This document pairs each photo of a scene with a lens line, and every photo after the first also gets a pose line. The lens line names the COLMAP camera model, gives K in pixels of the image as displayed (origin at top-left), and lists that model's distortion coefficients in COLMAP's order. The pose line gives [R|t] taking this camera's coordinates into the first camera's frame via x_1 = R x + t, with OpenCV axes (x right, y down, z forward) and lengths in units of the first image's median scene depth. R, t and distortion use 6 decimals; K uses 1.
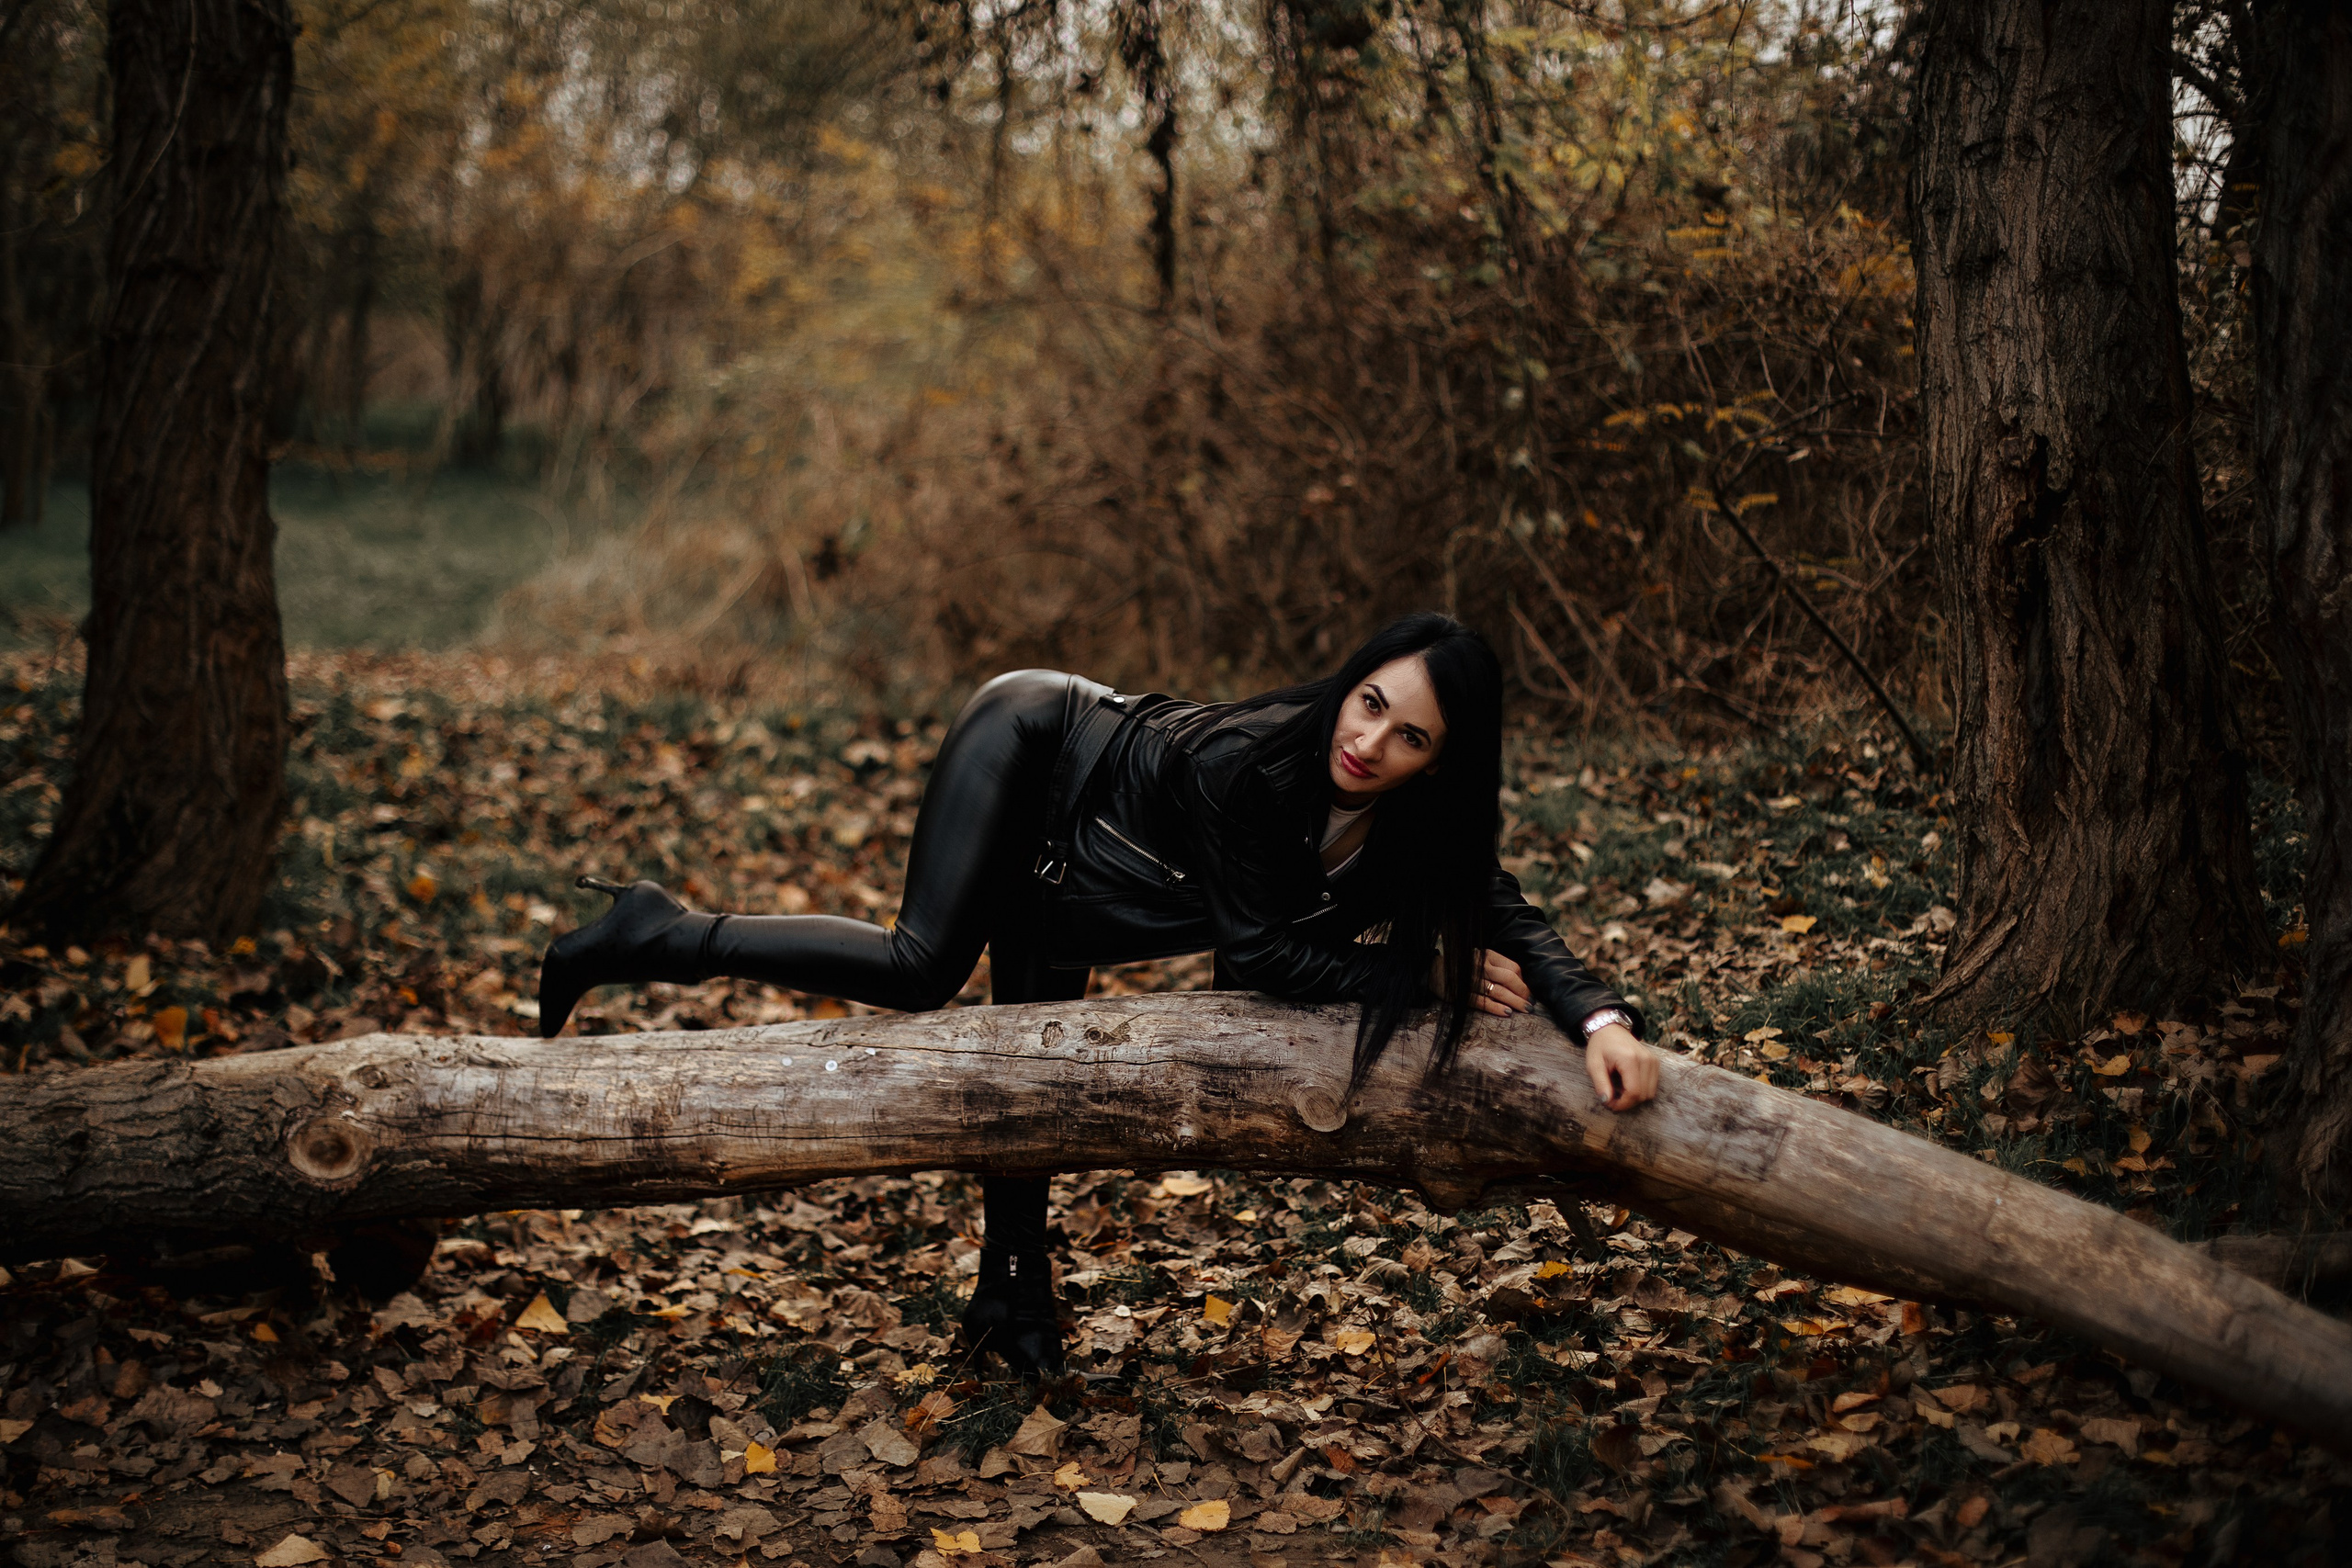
lens RADIAL K [[3409.1, 0, 1176.0], [0, 3409.1, 784.0], [0, 0, 1]] dist [-0.157141, 0.156365]
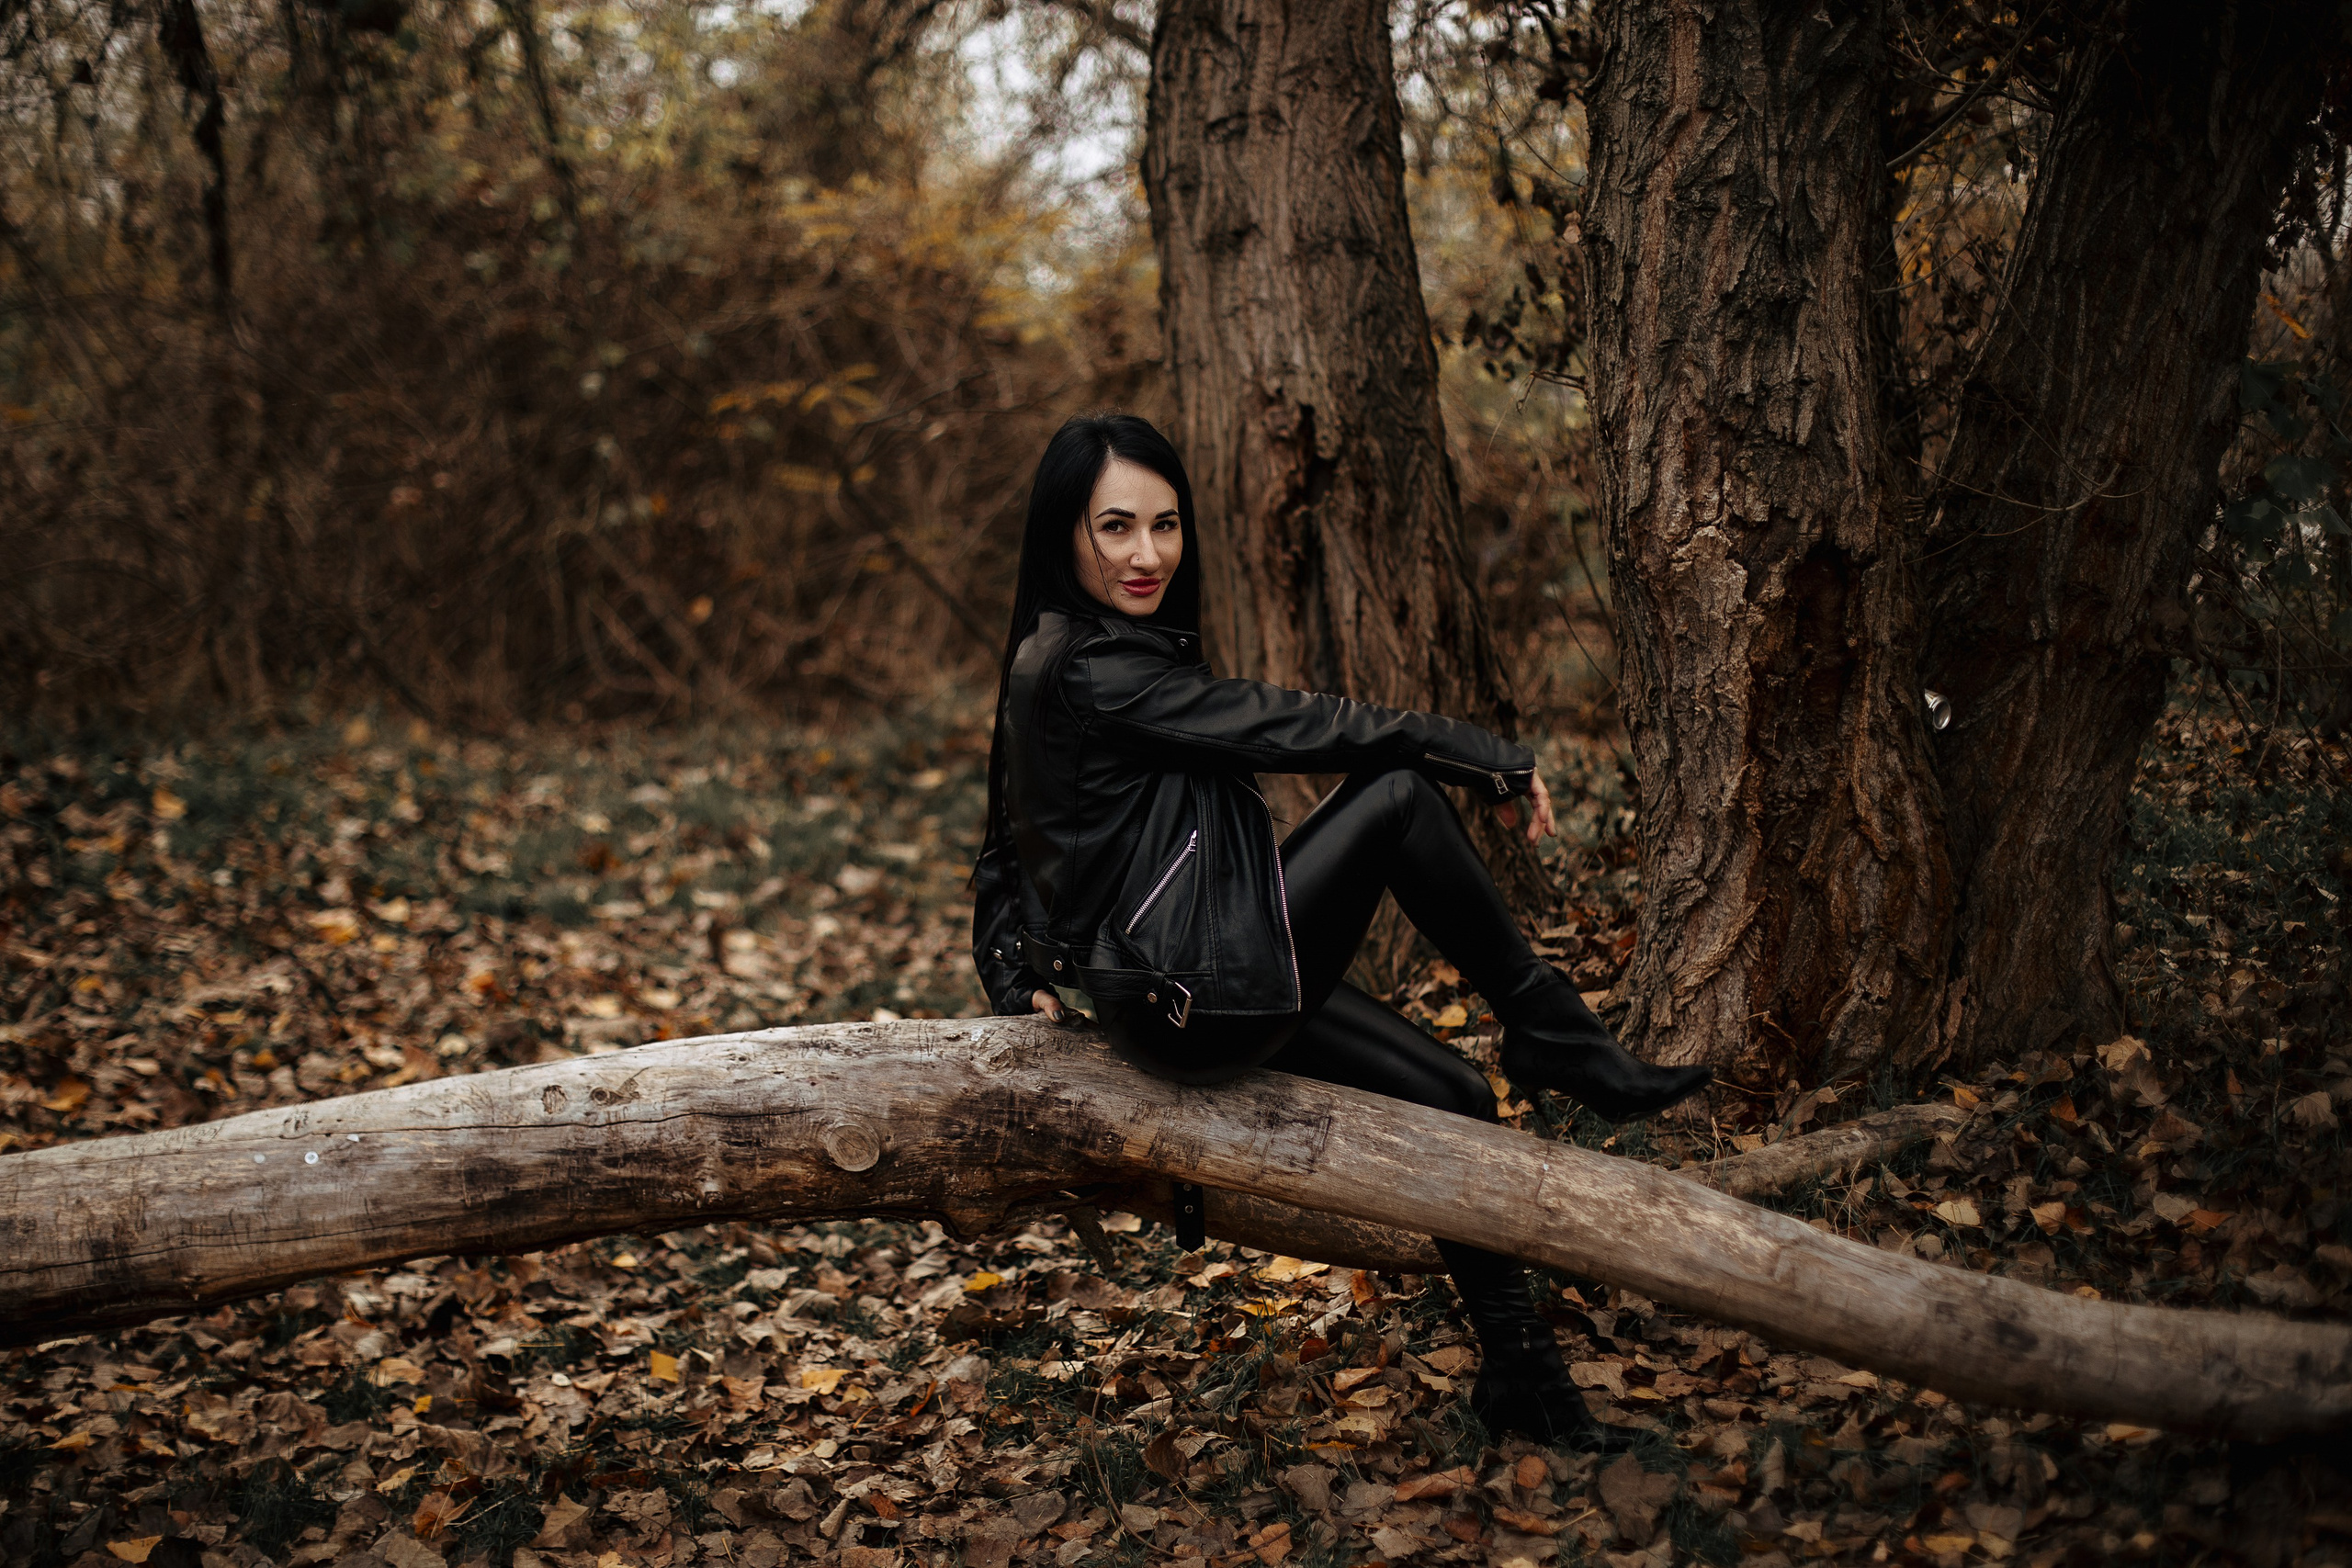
lens RADIAL K [[3409.1, 0, 1176.0], [0, 3409.1, 784.0], [0, 0, 1]] dist [-0.157141, 0.156365]
pose [[0.942406, -0.077859, 0.325282, -0.155535], [0.074882, 0.996957, 0.021682, -0.018521], [-0.325980, 0.003925, 0.945368, 0.056307]]
